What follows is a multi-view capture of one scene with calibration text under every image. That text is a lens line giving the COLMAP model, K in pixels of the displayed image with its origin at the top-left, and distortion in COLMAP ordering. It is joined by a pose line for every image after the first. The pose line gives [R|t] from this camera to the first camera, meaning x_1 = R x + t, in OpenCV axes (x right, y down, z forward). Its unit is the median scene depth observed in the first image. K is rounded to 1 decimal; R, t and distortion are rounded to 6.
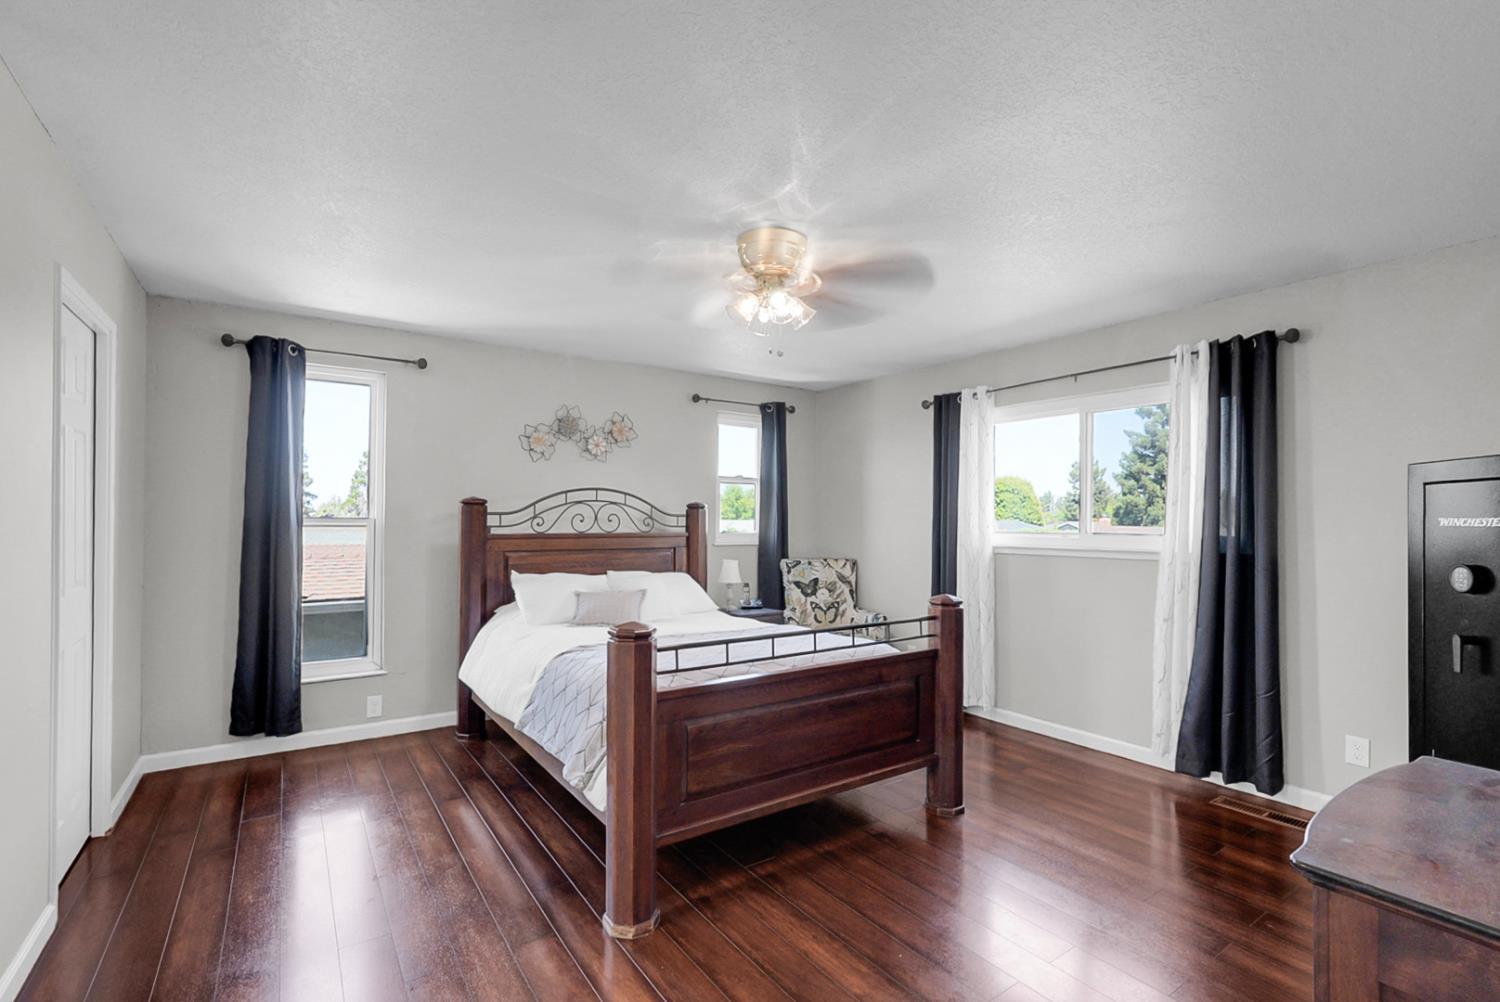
lens RADIAL K [[696.8, 0, 750.0], [0, 696.8, 501.0], [0, 0, 1]] dist [0.000259, 0.000693]
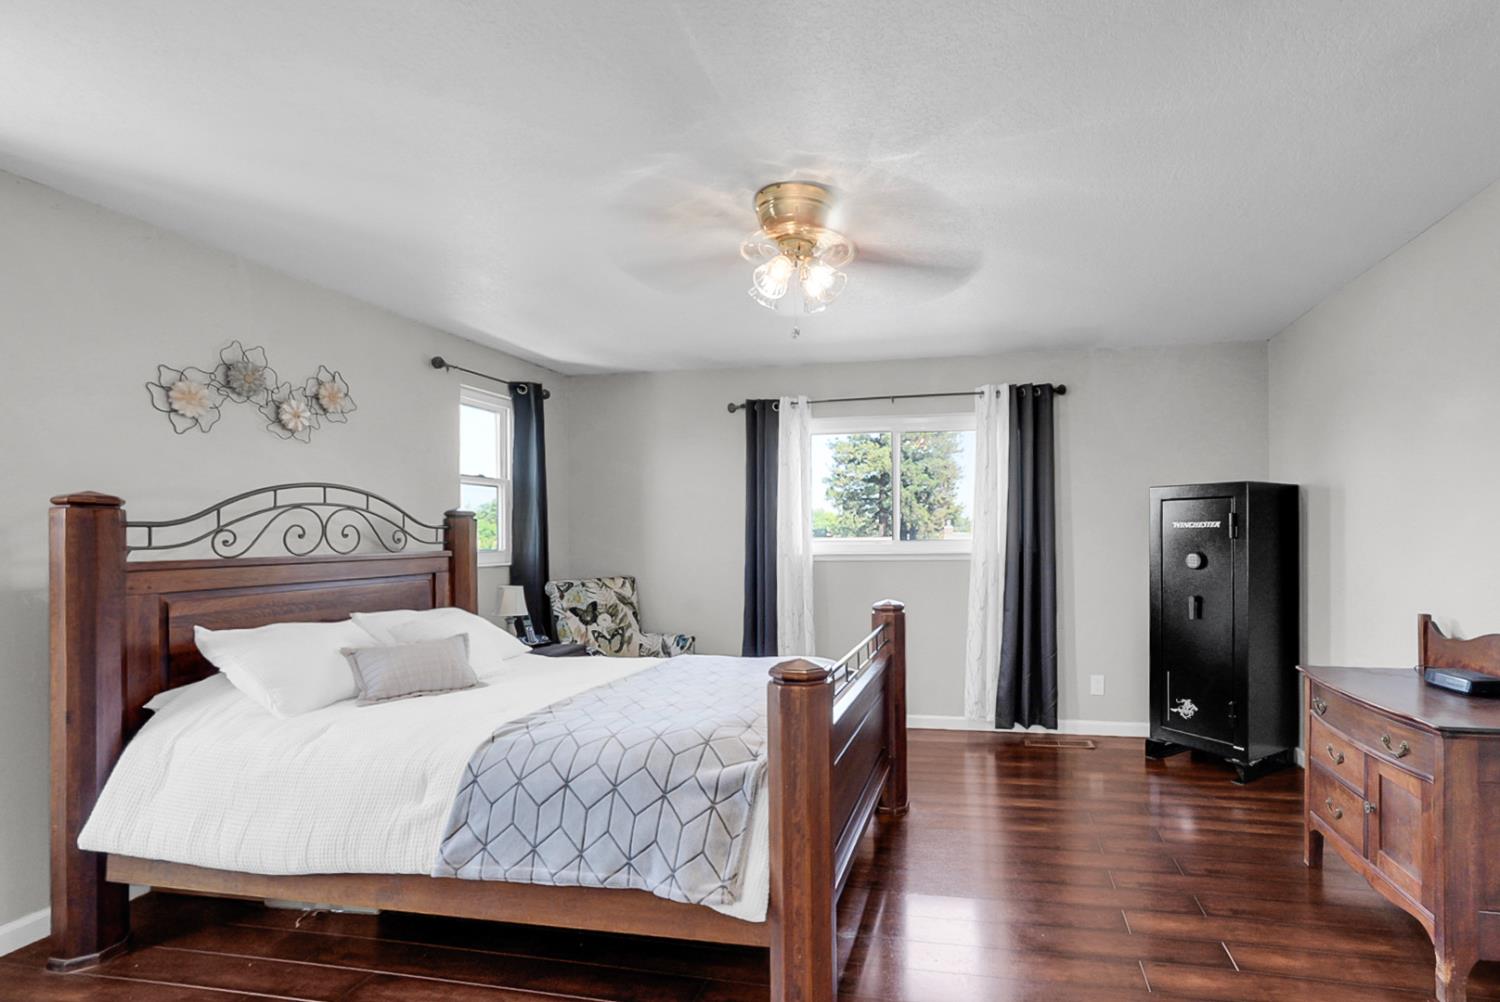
lens RADIAL K [[750.6, 0, 750.3], [0, 750.6, 528.8], [0, 0, 1]] dist [-0.002945, -0.000074]
pose [[0.703605, -0.006149, 0.710565, -0.418704], [-0.005578, 0.999884, 0.014177, 0.009963], [-0.710569, -0.013938, 0.703489, 0.243931]]
